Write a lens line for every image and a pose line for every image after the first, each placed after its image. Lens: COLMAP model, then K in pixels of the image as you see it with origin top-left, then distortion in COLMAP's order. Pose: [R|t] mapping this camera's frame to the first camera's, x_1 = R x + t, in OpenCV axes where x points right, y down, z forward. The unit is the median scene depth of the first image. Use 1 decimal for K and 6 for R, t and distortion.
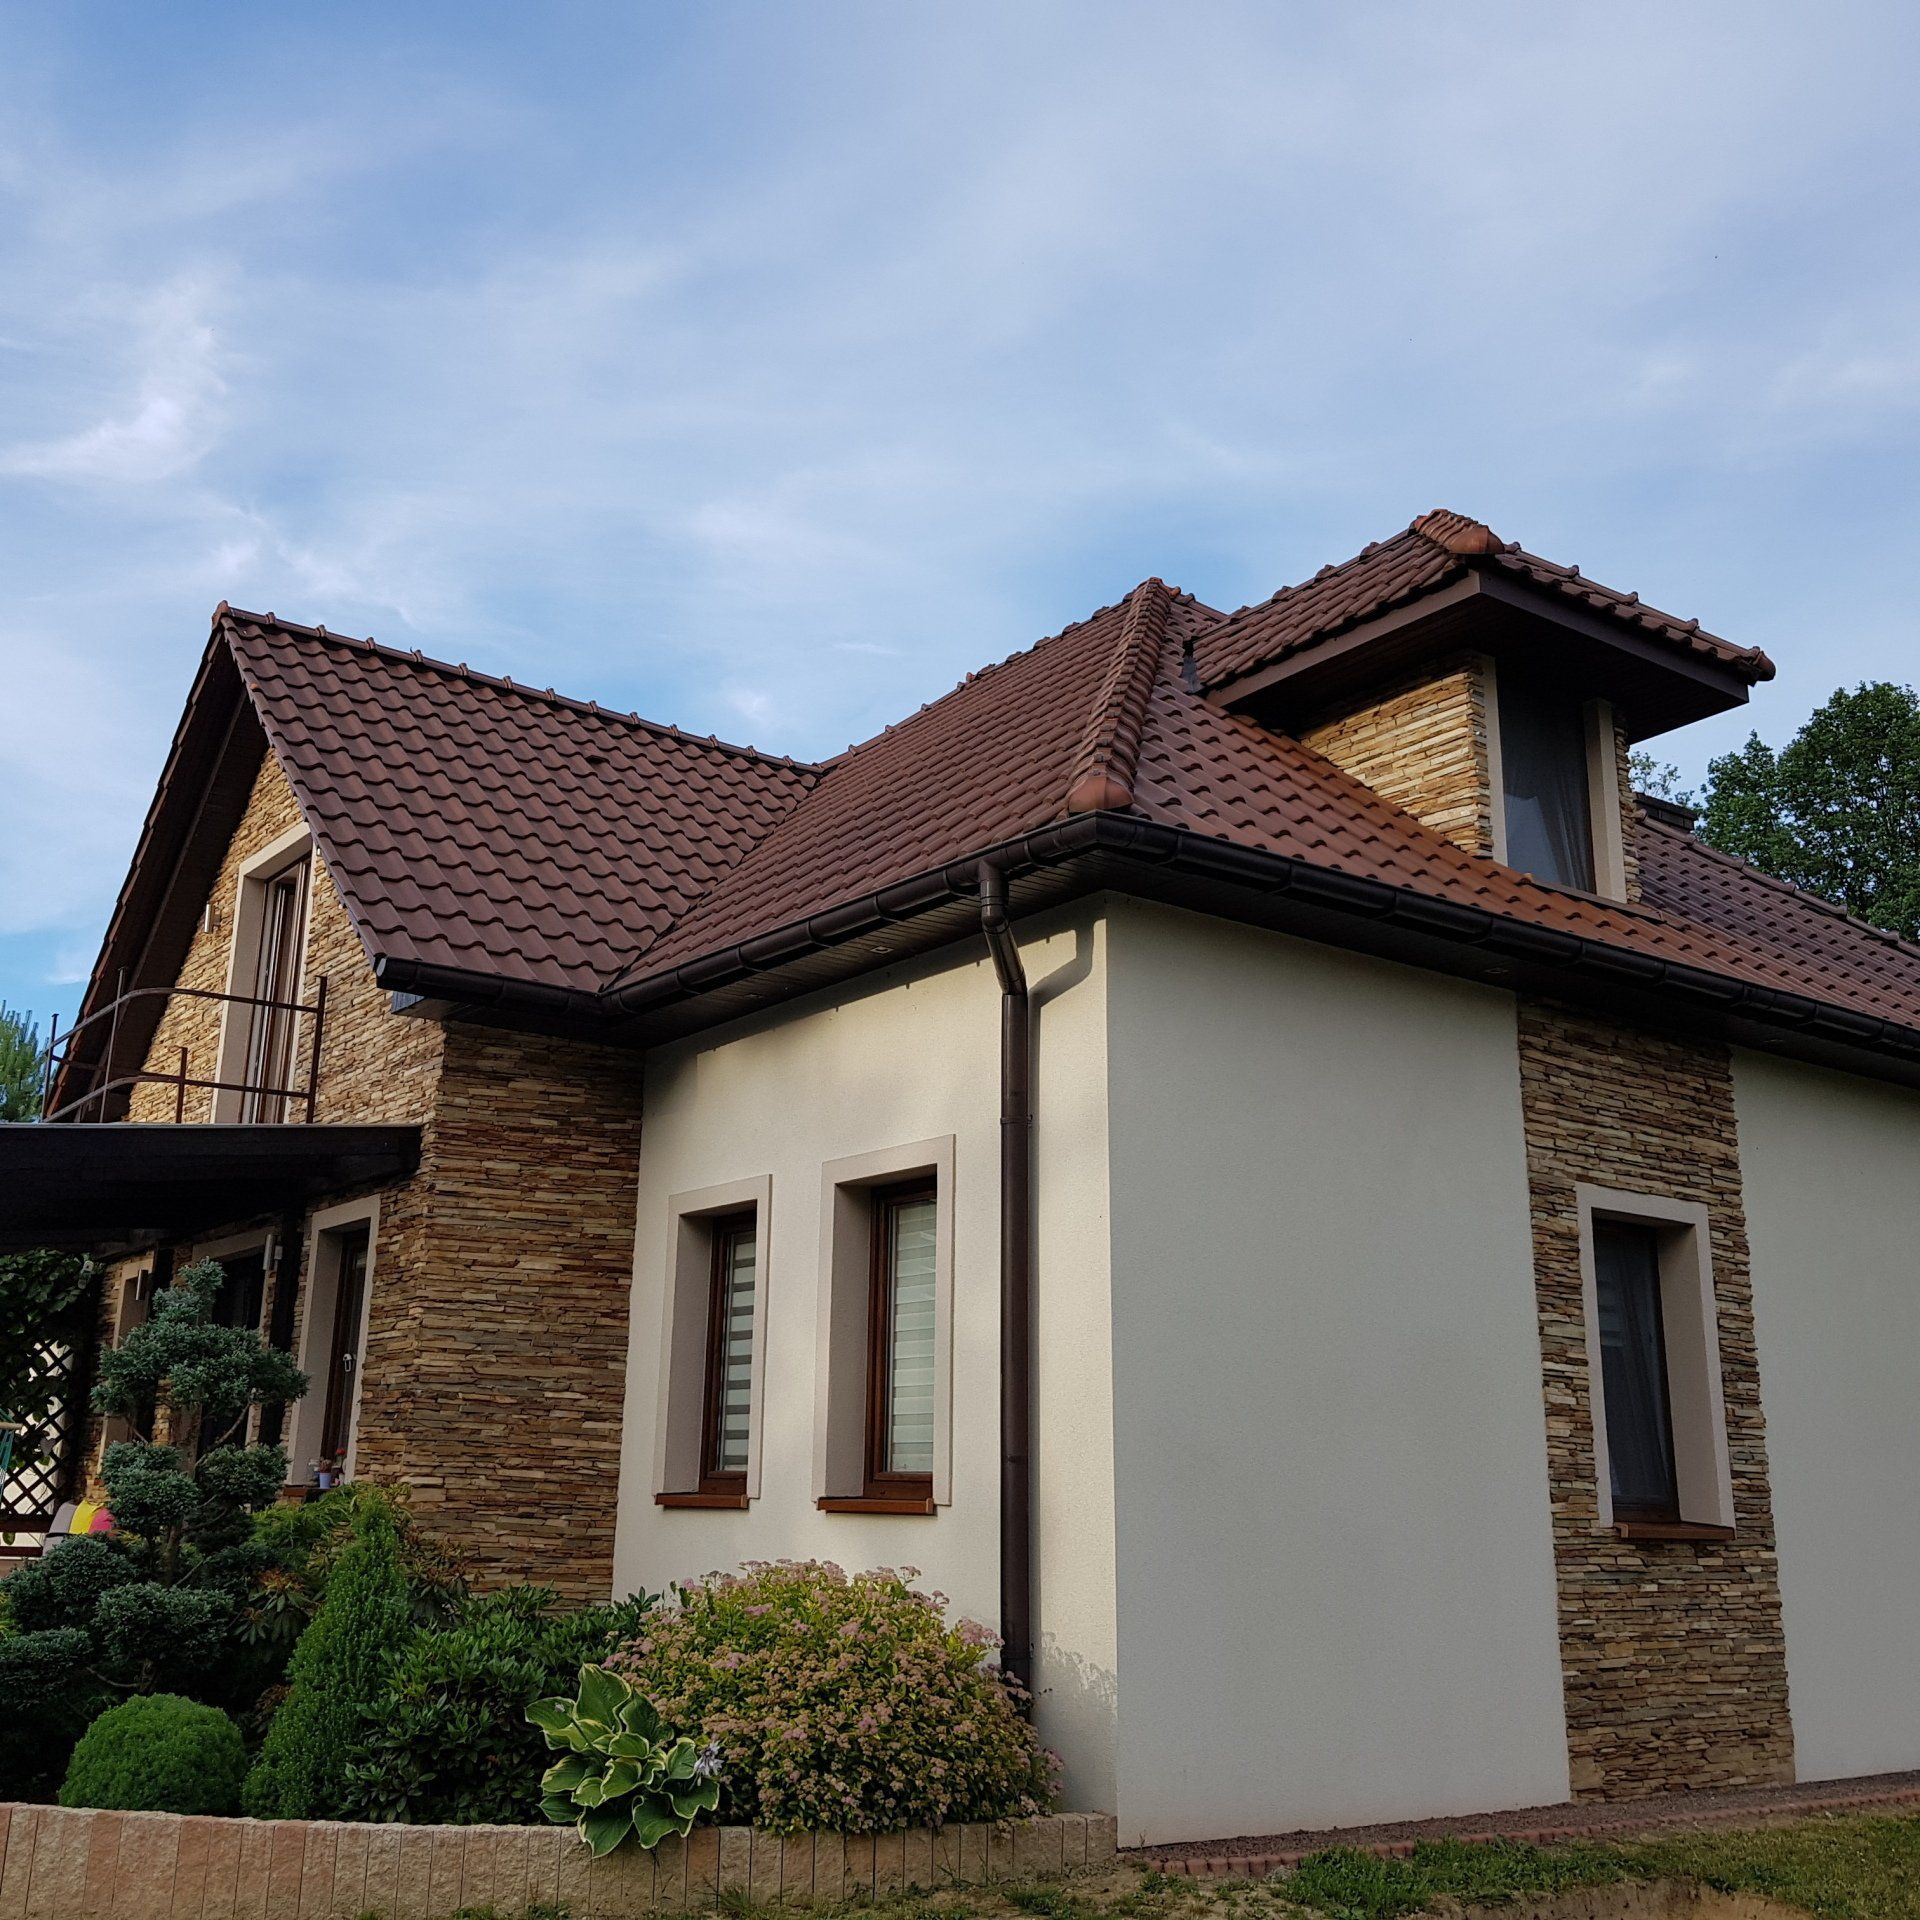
lens RADIAL K [[1962.5, 0, 990.0], [0, 1962.5, 999.7], [0, 0, 1]] dist [0.155678, -0.365975]
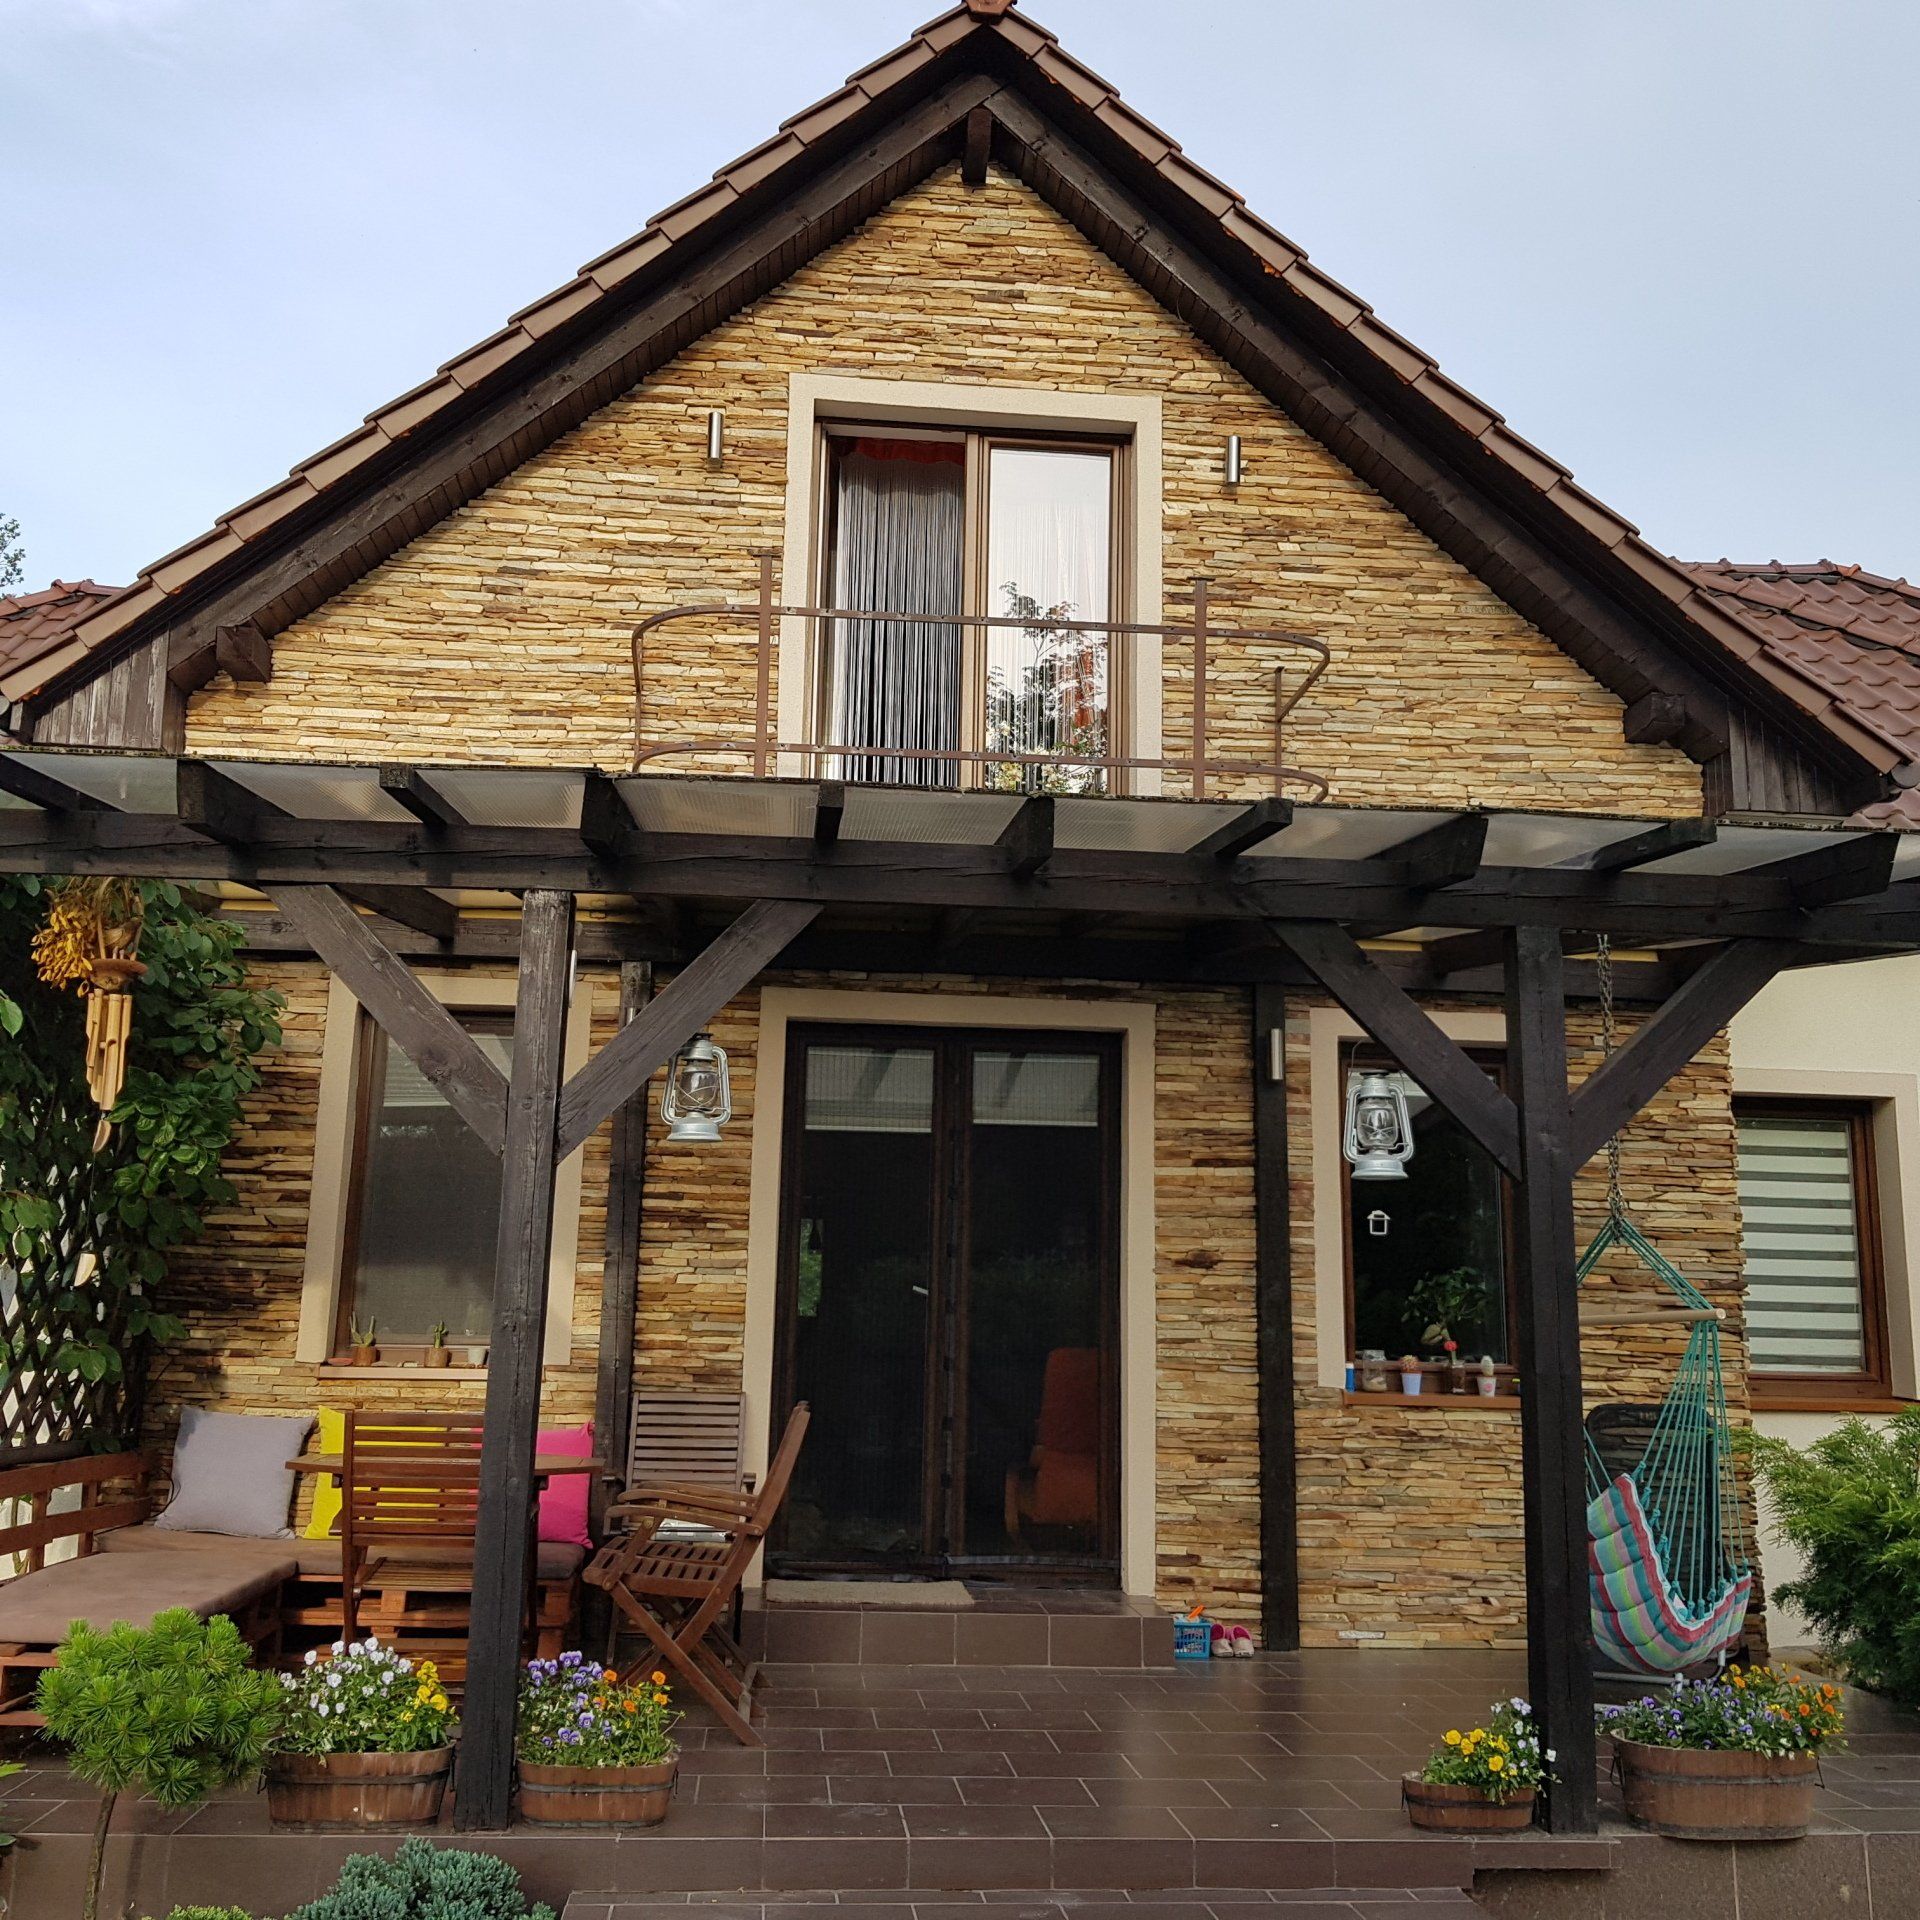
lens RADIAL K [[1969.6, 0, 916.4], [0, 1969.6, 953.6], [0, 0, 1]] dist [0.142206, -0.304521]
pose [[0.527377, 0.146137, 0.836969, -1.088550], [-0.217256, 0.975542, -0.033439, 0.152595], [-0.821385, -0.164202, 0.546227, 0.783417]]
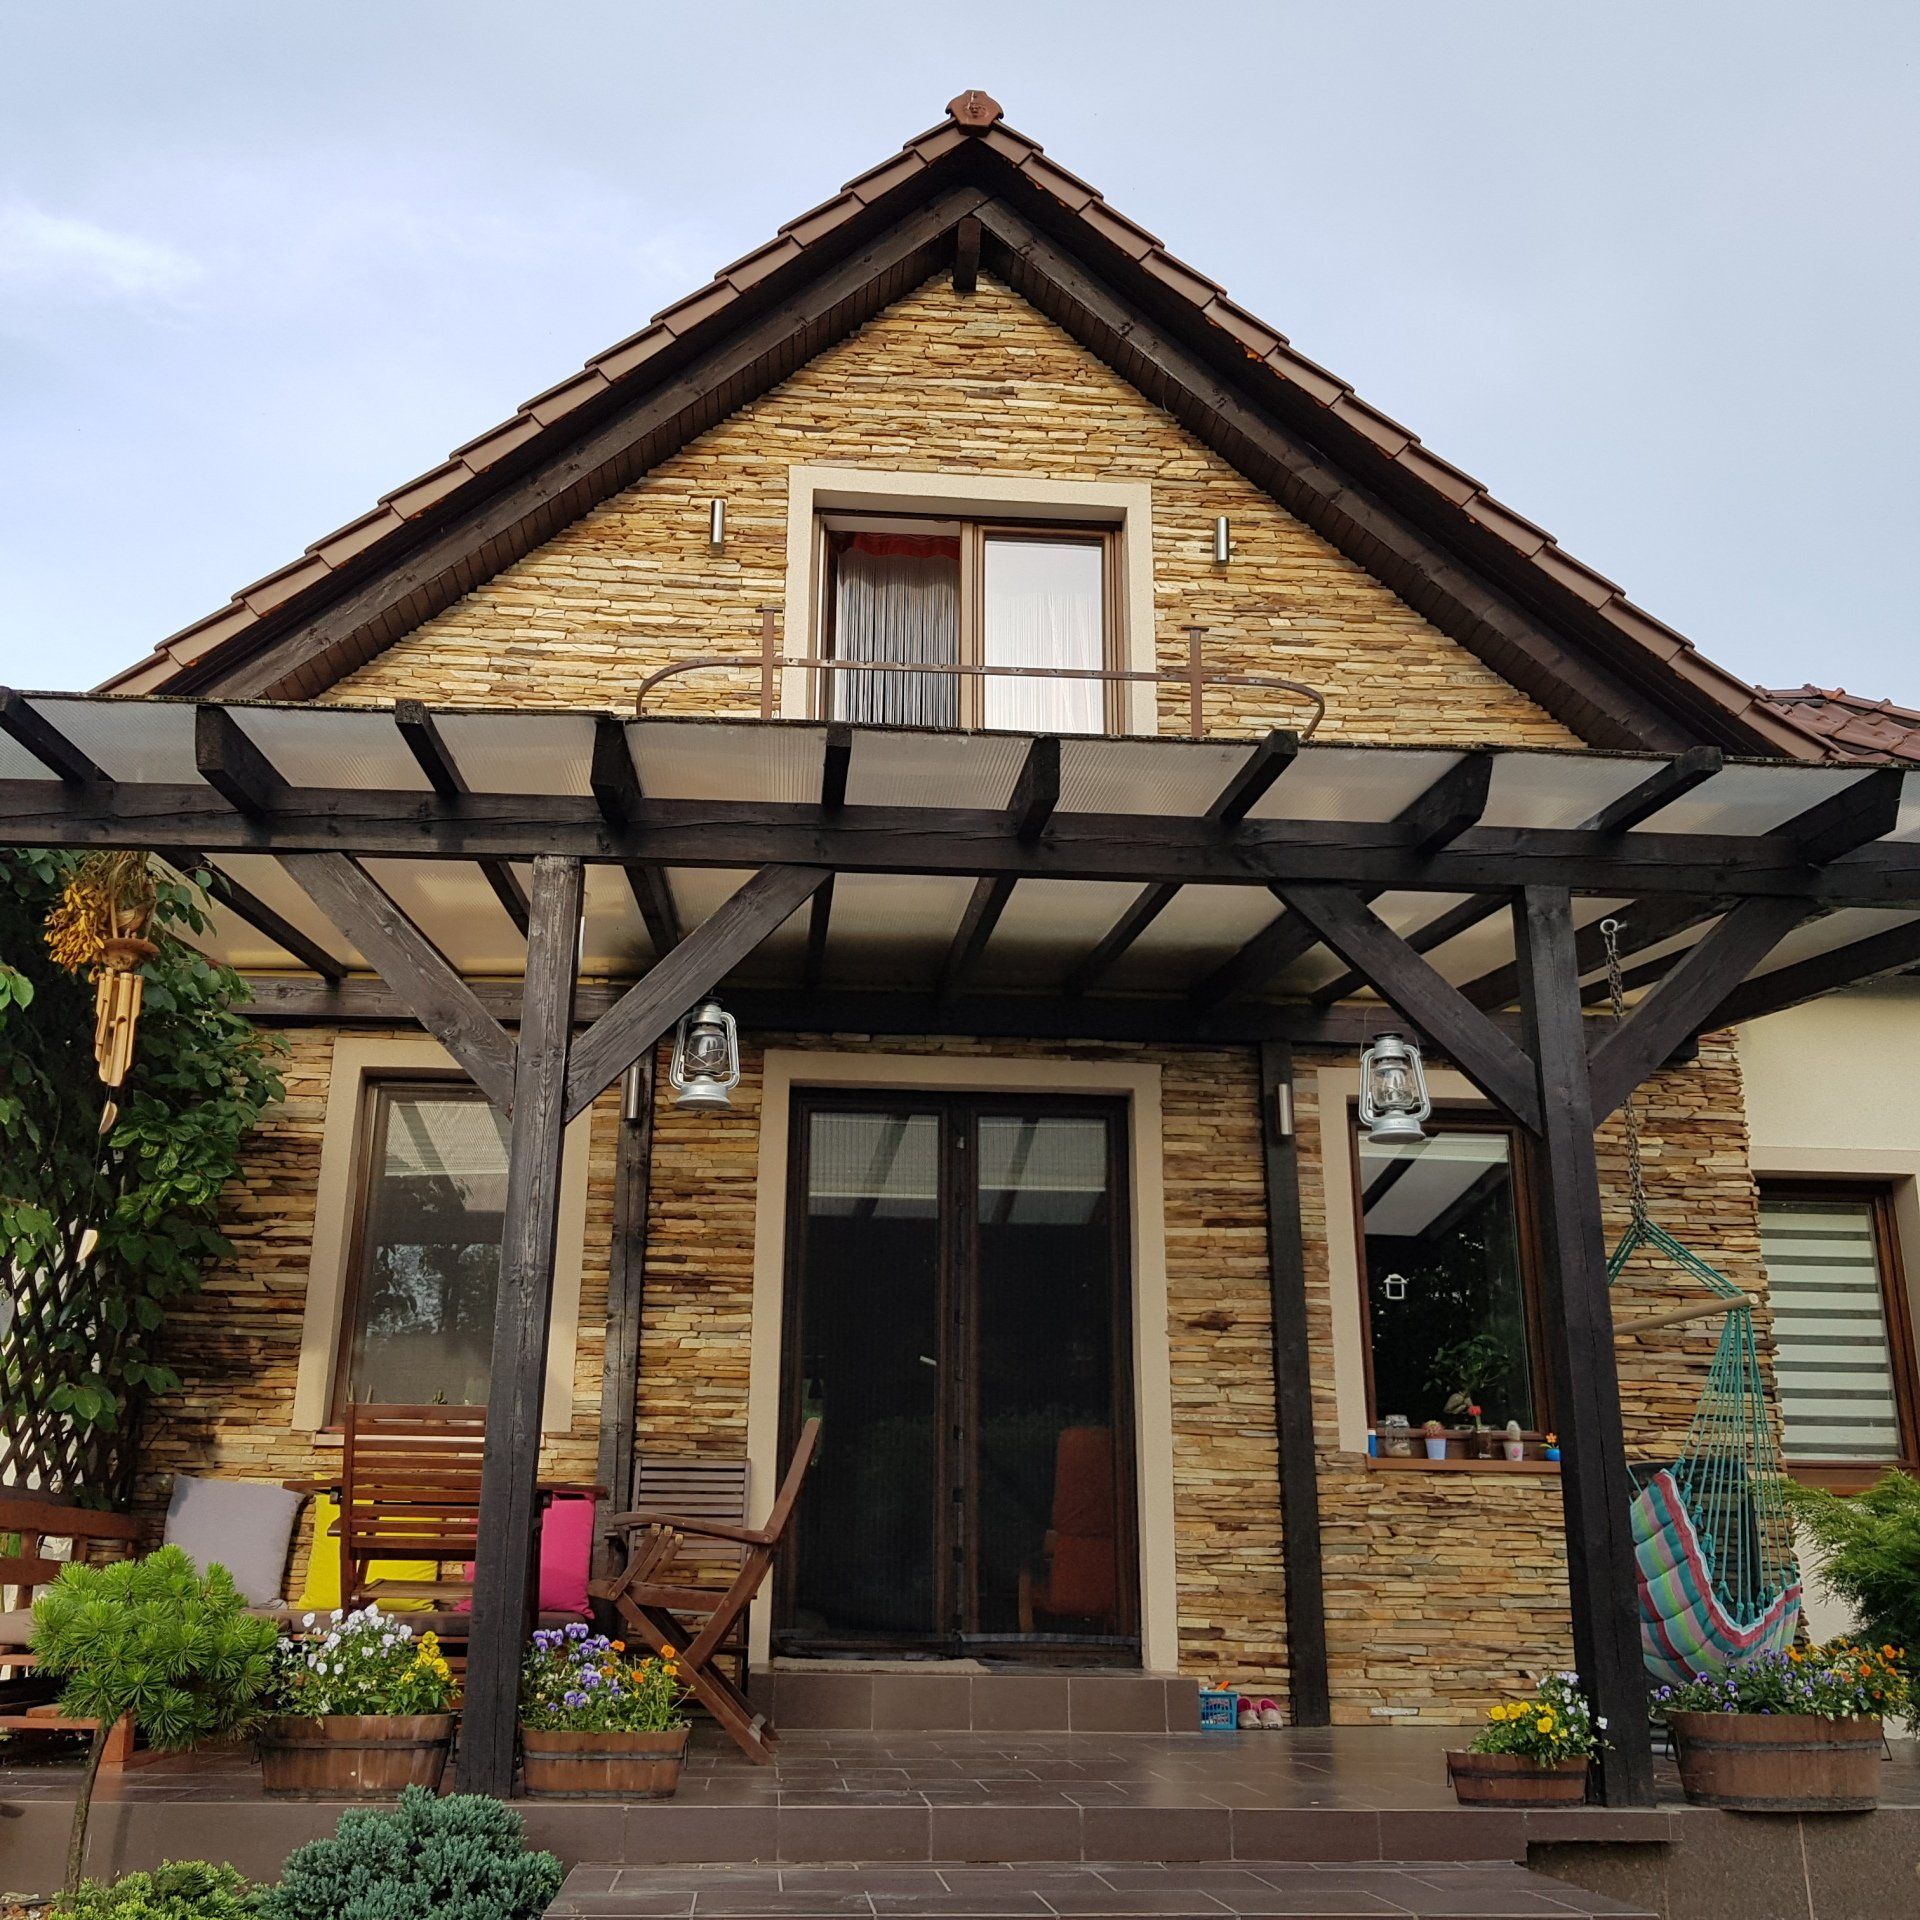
lens RADIAL K [[1971.4, 0, 888.7], [0, 1971.4, 963.5], [0, 0, 1]] dist [0.136788, -0.282826]
pose [[0.538642, 0.230203, 0.810476, -1.078631], [-0.206256, 0.968708, -0.138069, 0.214128], [-0.816898, -0.092796, 0.569268, 0.778154]]
